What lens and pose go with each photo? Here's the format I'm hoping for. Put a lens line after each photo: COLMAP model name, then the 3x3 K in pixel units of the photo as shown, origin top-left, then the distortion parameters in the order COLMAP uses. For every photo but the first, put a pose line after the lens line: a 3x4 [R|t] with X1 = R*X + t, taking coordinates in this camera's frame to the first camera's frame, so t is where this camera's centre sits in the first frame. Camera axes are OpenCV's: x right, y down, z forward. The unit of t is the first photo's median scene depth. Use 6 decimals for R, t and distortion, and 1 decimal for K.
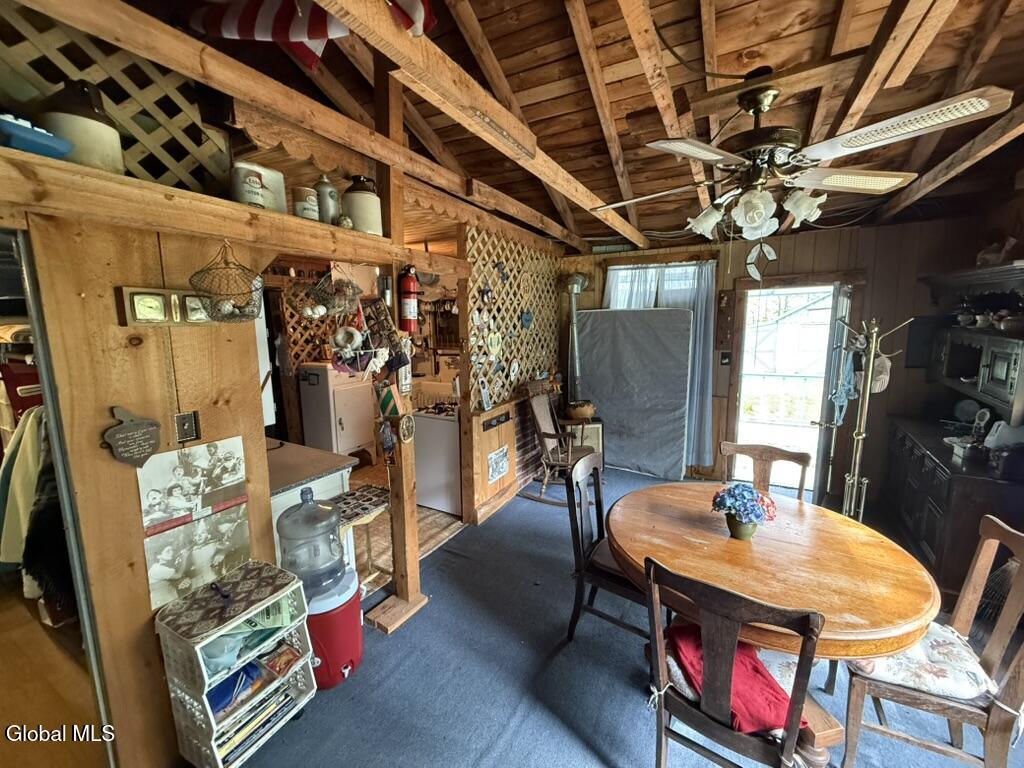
lens RADIAL K [[404.3, 0, 511.2], [0, 404.3, 380.6], [0, 0, 1]] dist [-0.001375, -0.000034]
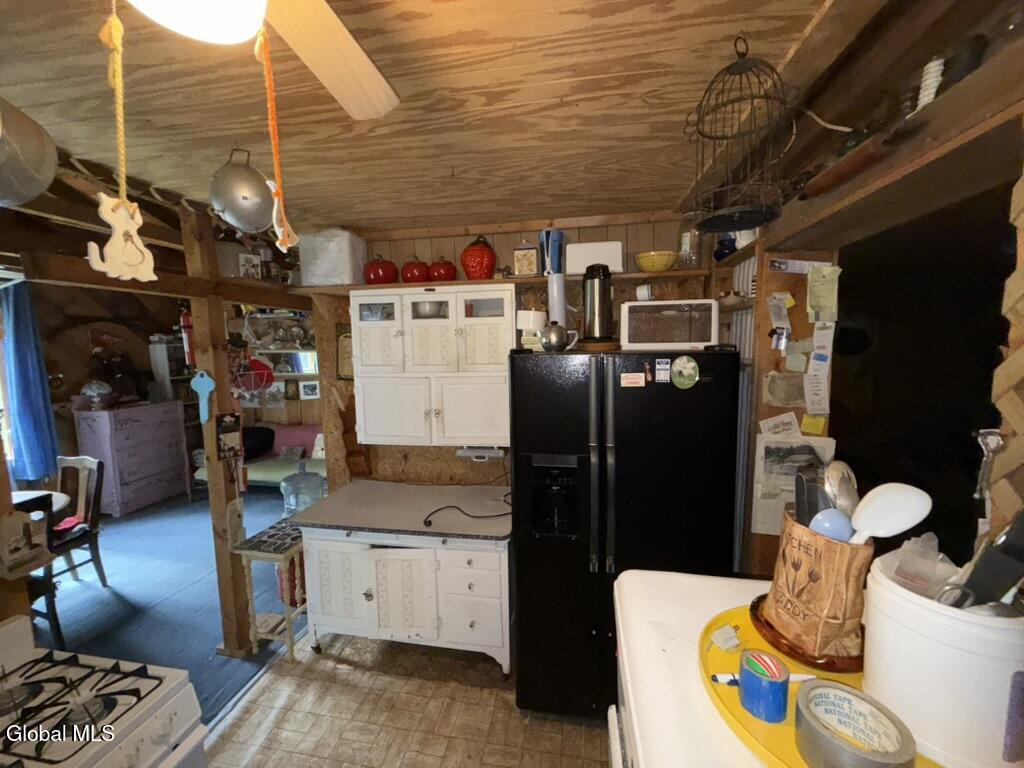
lens RADIAL K [[404.3, 0, 512.3], [0, 404.3, 381.2], [0, 0, 1]] dist [-0.001375, -0.000034]
pose [[-0.944006, 0.063475, -0.323766, -0.571151], [-0.015342, 0.971812, 0.235259, -0.282228], [0.329572, 0.227053, -0.916422, 1.875612]]
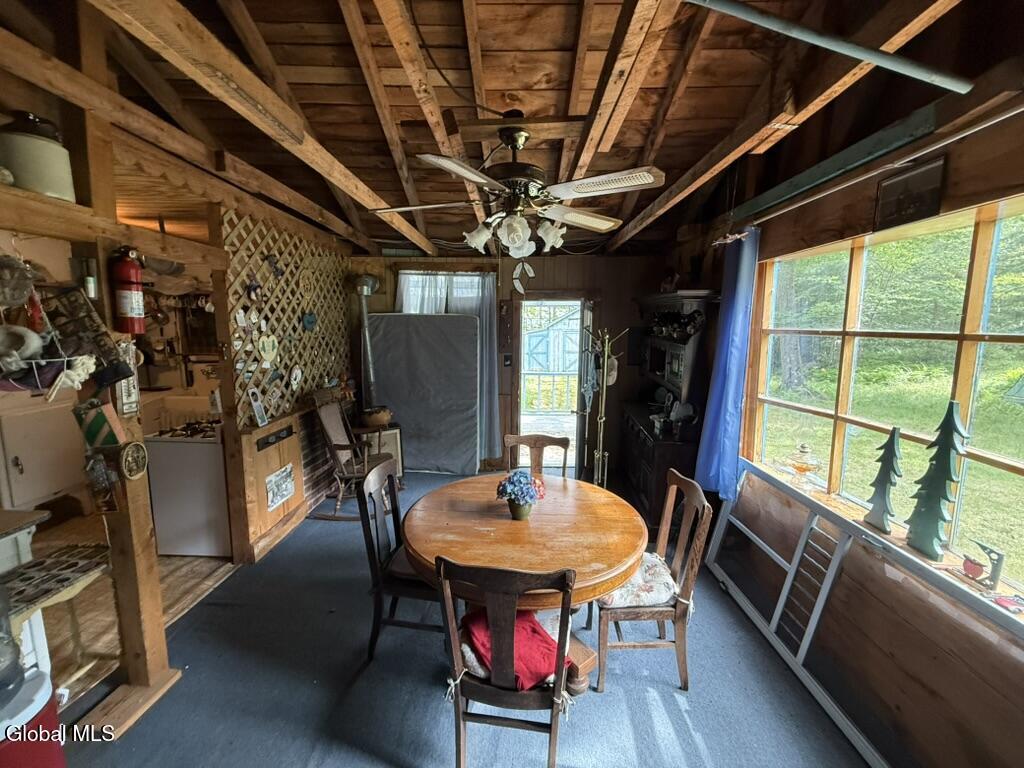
lens RADIAL K [[404.3, 0, 510.0], [0, 404.3, 380.6], [0, 0, 1]] dist [-0.001375, -0.000034]
pose [[0.886400, -0.040134, 0.461178, 0.021642], [0.044058, 0.999026, 0.002259, -0.002143], [-0.460819, 0.018317, 0.887305, -0.003744]]
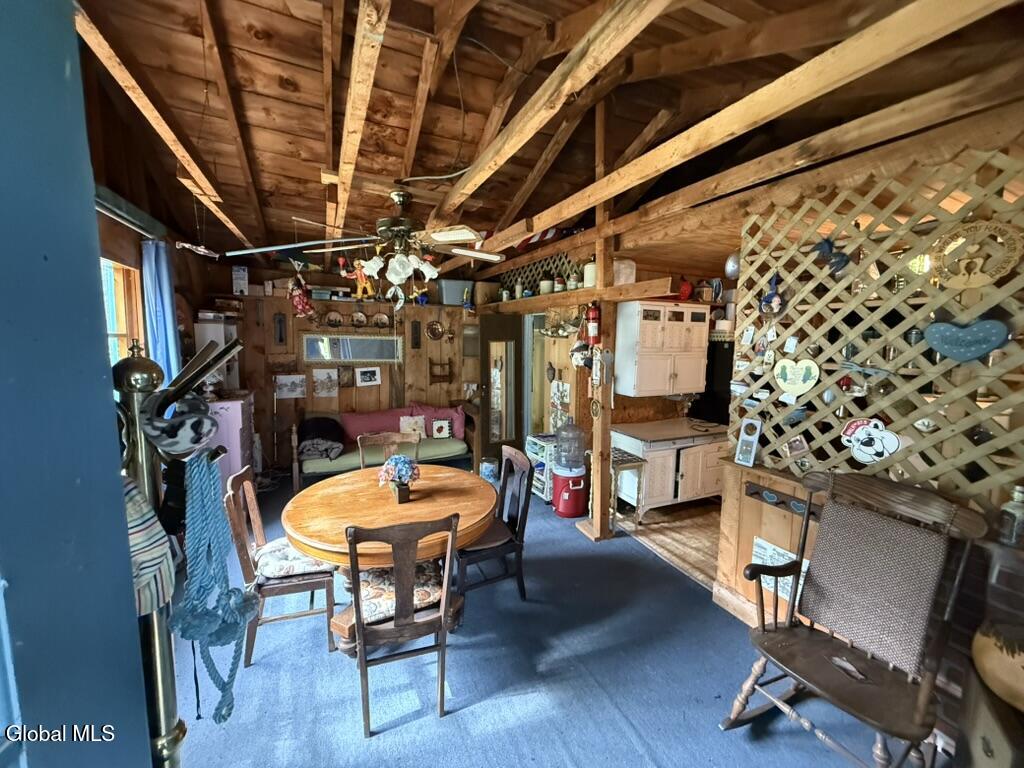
lens RADIAL K [[404.3, 0, 508.3], [0, 404.3, 379.9], [0, 0, 1]] dist [-0.001375, -0.000034]
pose [[-0.599335, 0.088797, -0.795558, 0.974244], [-0.121141, 0.972322, 0.199788, -0.215504], [0.791279, 0.216114, -0.571989, 1.390893]]
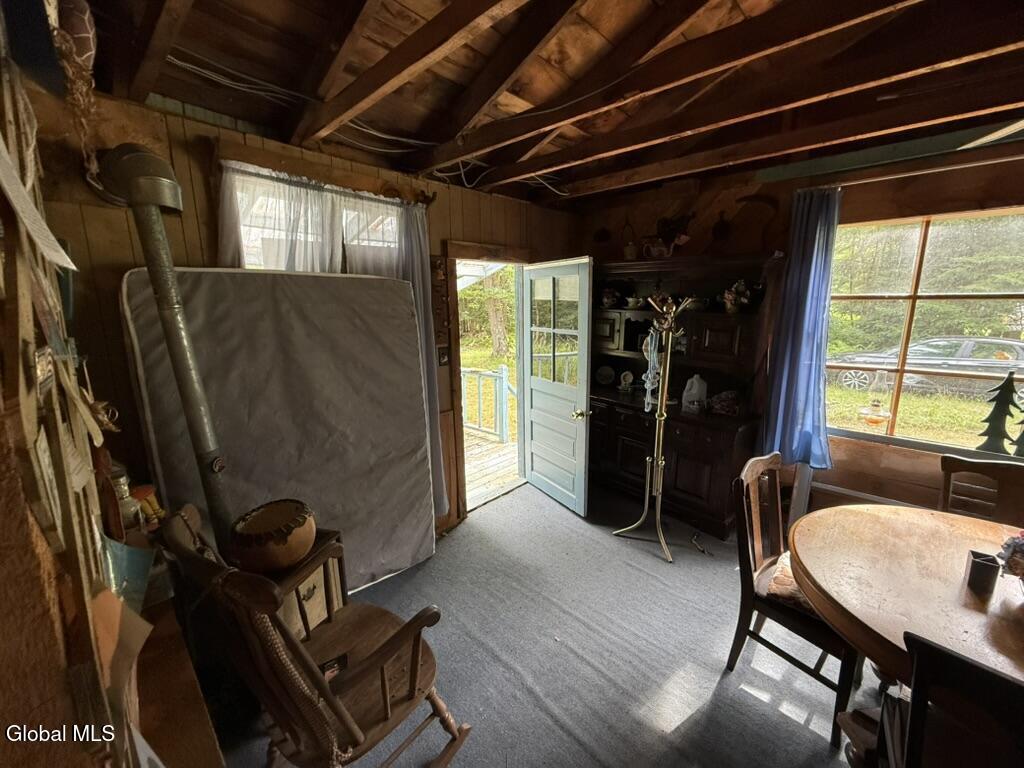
lens RADIAL K [[404.3, 0, 510.4], [0, 404.3, 381.9], [0, 0, 1]] dist [-0.001375, -0.000034]
pose [[0.250644, -0.170569, 0.952934, -0.170617], [0.143910, 0.979983, 0.137559, -0.137633], [-0.957323, 0.102658, 0.270173, 1.079829]]
